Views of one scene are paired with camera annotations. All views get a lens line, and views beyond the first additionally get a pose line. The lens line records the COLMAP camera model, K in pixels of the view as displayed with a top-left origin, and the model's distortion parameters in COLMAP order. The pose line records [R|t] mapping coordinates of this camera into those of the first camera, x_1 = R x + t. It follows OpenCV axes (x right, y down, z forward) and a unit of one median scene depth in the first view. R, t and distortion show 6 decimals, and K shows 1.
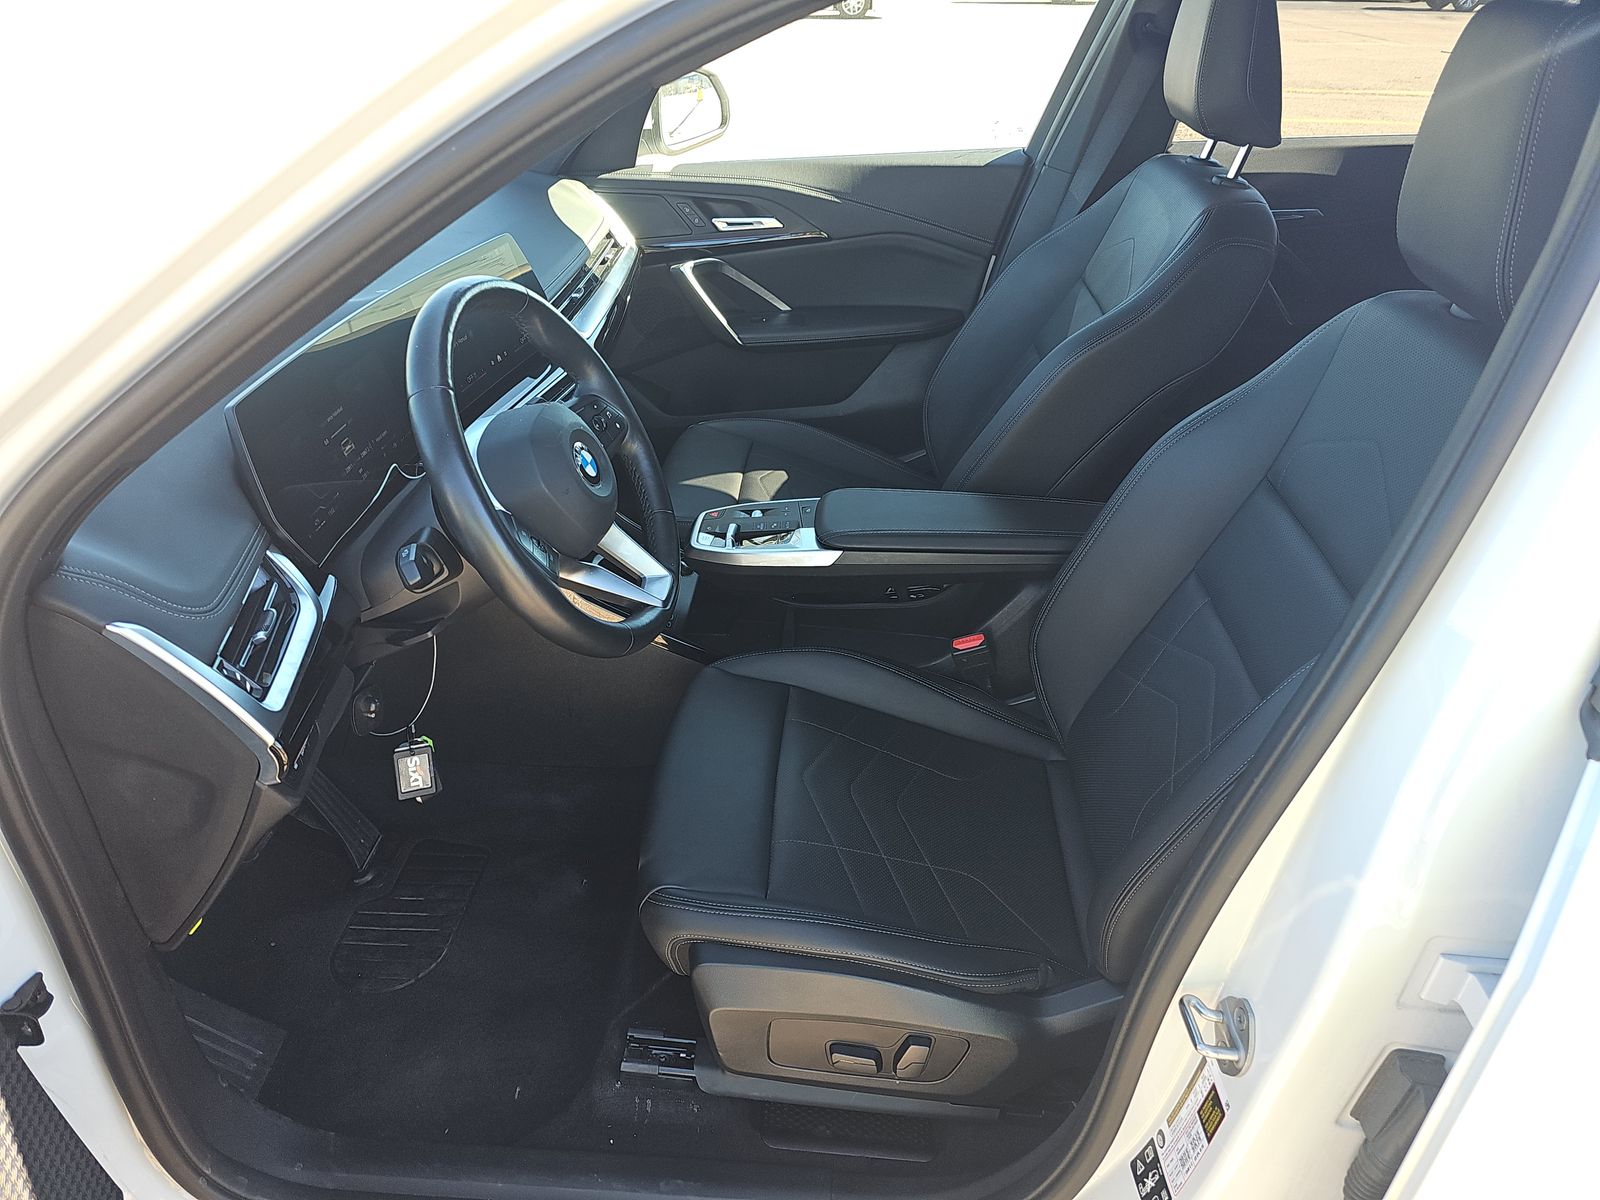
lens RADIAL K [[1035.6, 0, 792.4], [0, 1035.6, 581.8], [0, 0, 1]] dist [0.057334, -0.054576]
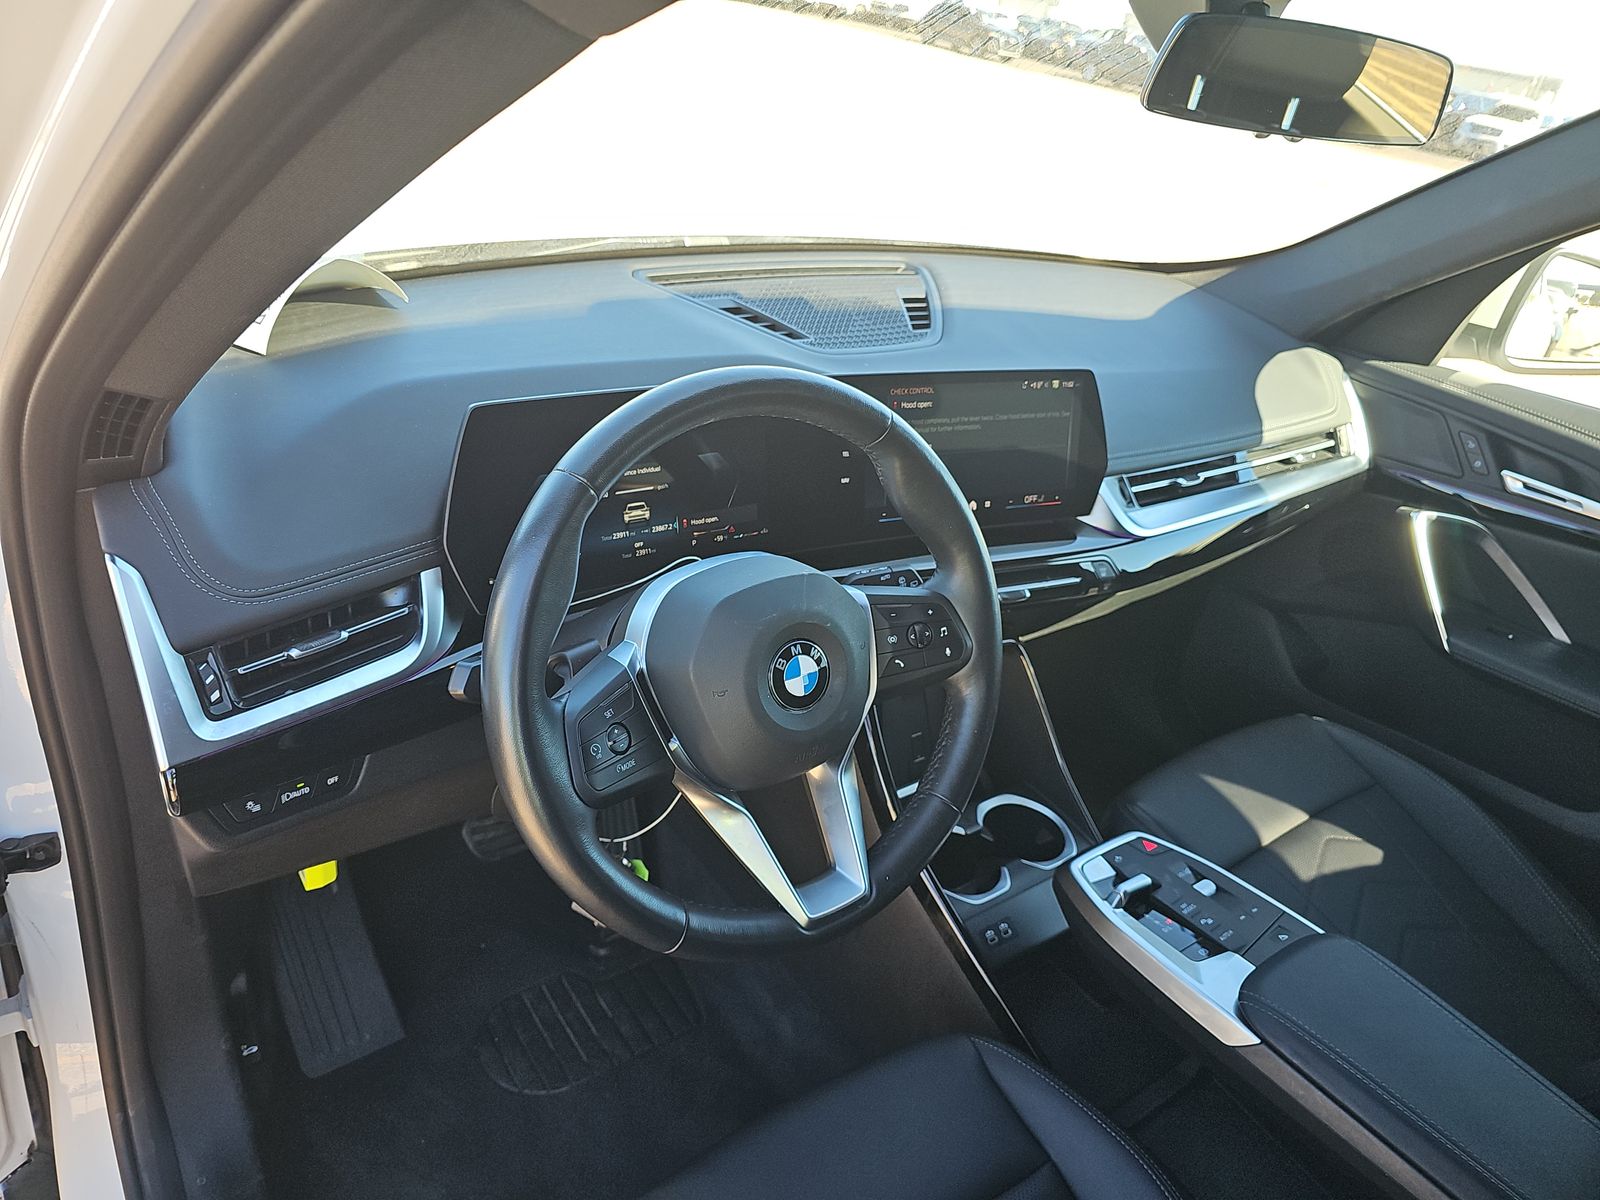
lens RADIAL K [[1035.6, 0, 792.4], [0, 1035.6, 581.8], [0, 0, 1]] dist [0.057334, -0.054576]
pose [[0.626661, 0.440054, -0.643155, 0.104169], [-0.513890, 0.853786, 0.083459, -0.114742], [0.585843, 0.278211, 0.761174, 0.254829]]
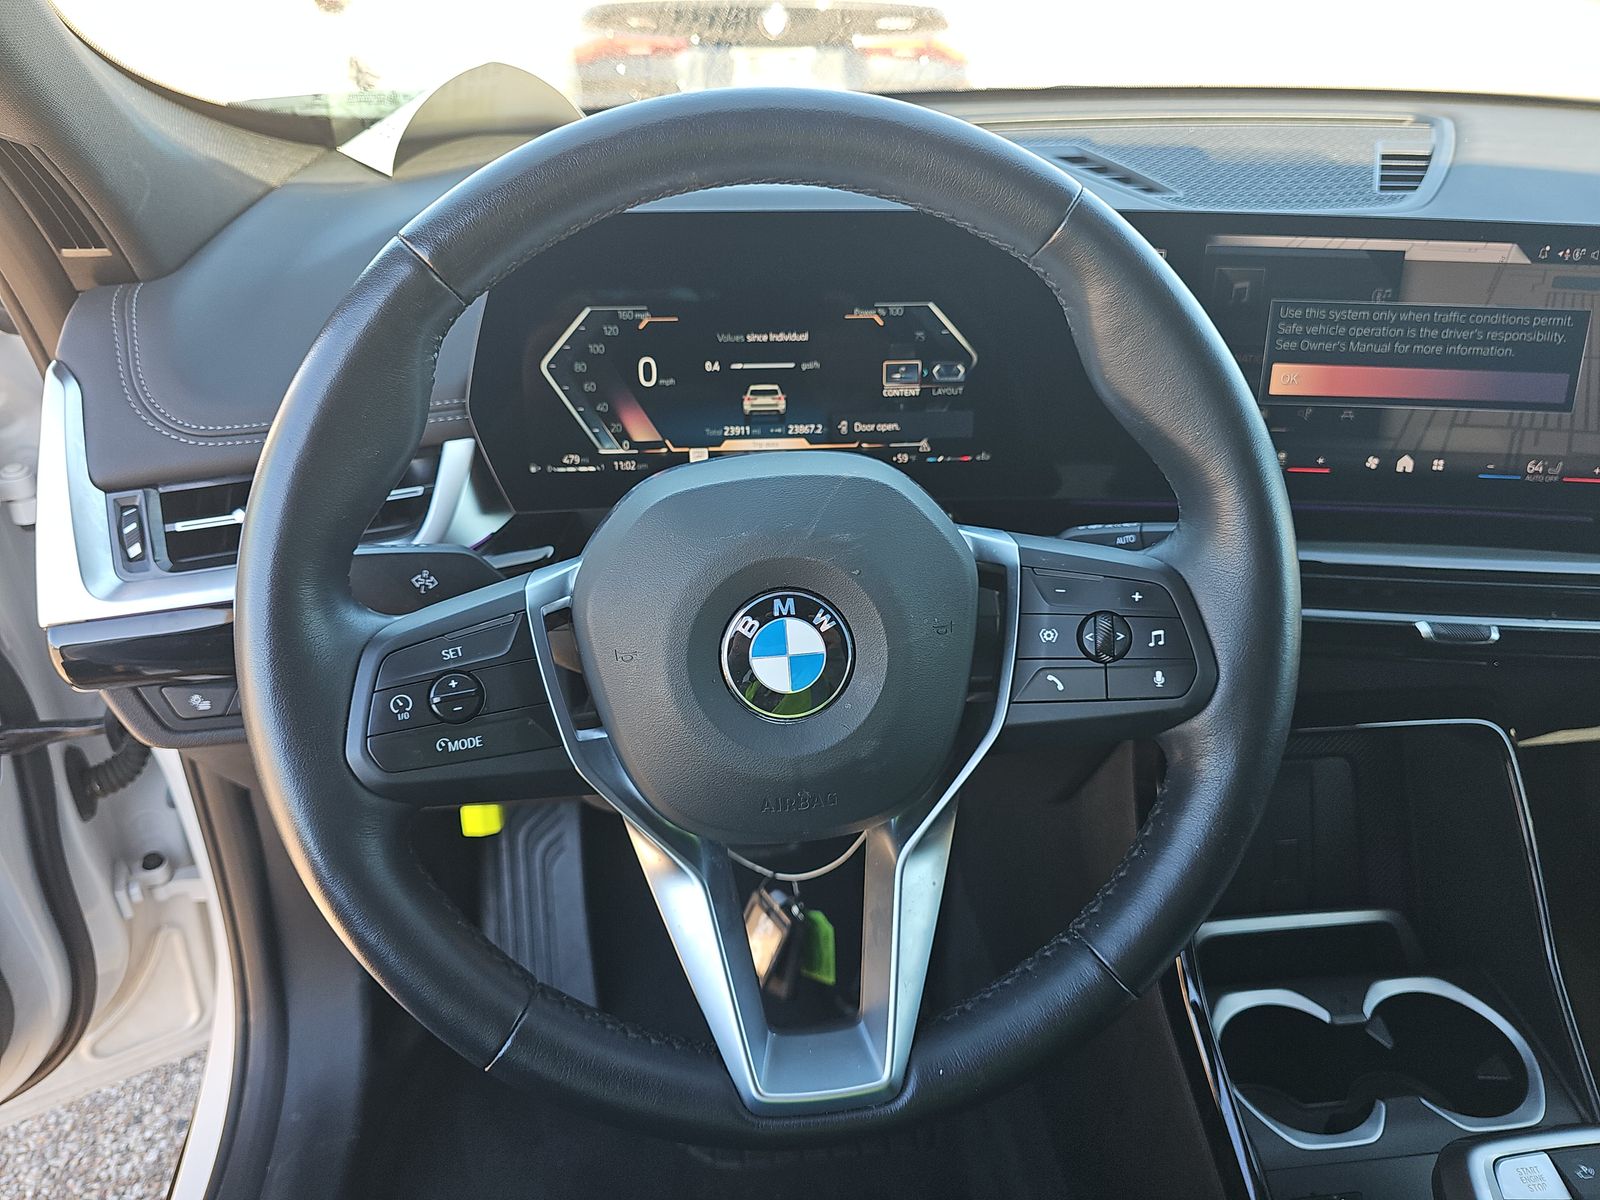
lens RADIAL K [[1076.7, 0, 797.9], [0, 1076.7, 589.9], [0, 0, 1]] dist [-0.026045, -0.001022]
pose [[0.160328, 0.491526, -0.855977, 0.056783], [-0.525291, 0.776685, 0.347605, -0.138052], [0.835682, 0.393906, 0.382719, 0.452663]]
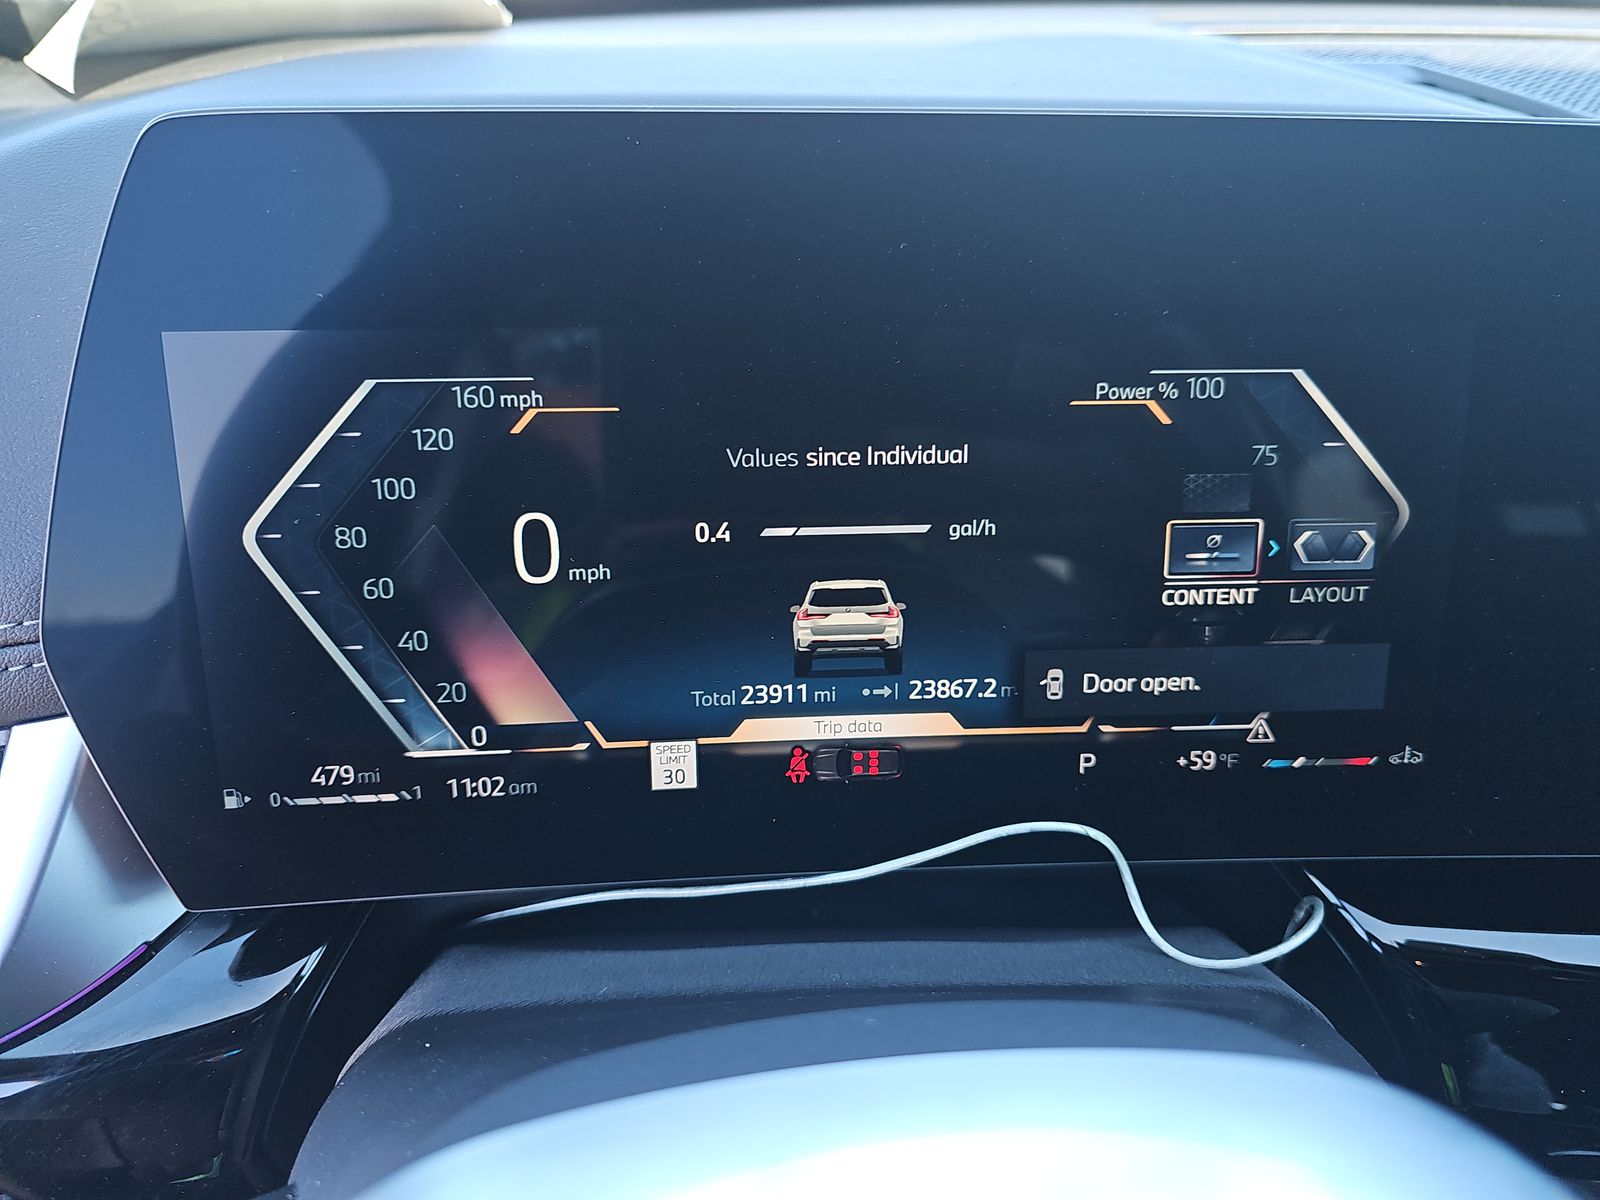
lens RADIAL K [[1082.2, 0, 805.4], [0, 1082.2, 510.3], [0, 0, 1]] dist [0.001642, -0.112374]
pose [[0.121525, 0.457748, -0.880737, -0.133503], [-0.525244, 0.782558, 0.334247, -0.114470], [0.842229, 0.421983, 0.335530, 0.492099]]
